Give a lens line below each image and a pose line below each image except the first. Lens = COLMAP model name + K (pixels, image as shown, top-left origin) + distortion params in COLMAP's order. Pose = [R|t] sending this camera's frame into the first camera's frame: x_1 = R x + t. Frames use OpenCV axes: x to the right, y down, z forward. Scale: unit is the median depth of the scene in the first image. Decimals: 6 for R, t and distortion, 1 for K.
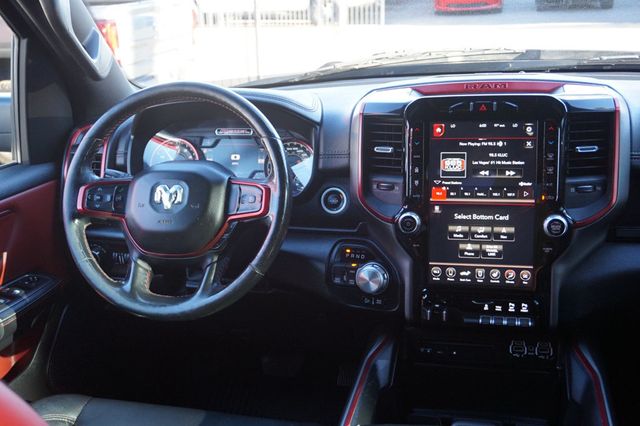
lens RADIAL K [[742.8, 0, 320.0], [0, 742.8, 213.0], [0, 0, 1]] dist [0.000406, -0.002138]
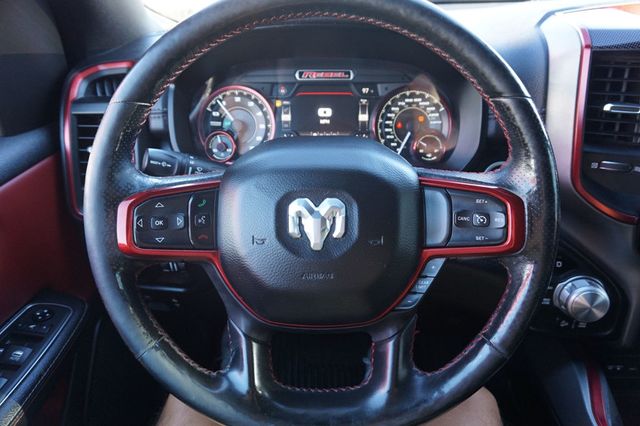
lens RADIAL K [[430.2, 0, 320.0], [0, 430.2, 213.0], [0, 0, 1]] dist [0.001902, 0.002454]
pose [[0.975613, -0.078910, 0.204823, -0.249808], [0.029049, 0.971353, 0.235859, -0.093422], [-0.217567, -0.224157, 0.949957, 0.693007]]
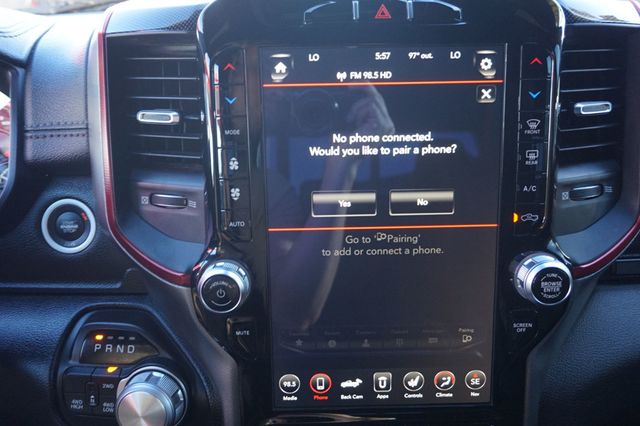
lens RADIAL K [[546.5, 0, 320.0], [0, 546.5, 213.0], [0, 0, 1]] dist [-0.003637, -0.007049]
pose [[0.967196, -0.061435, 0.246492, 0.096061], [0.038675, 0.994616, 0.096140, -0.056584], [-0.251071, -0.083453, 0.964365, 0.664302]]
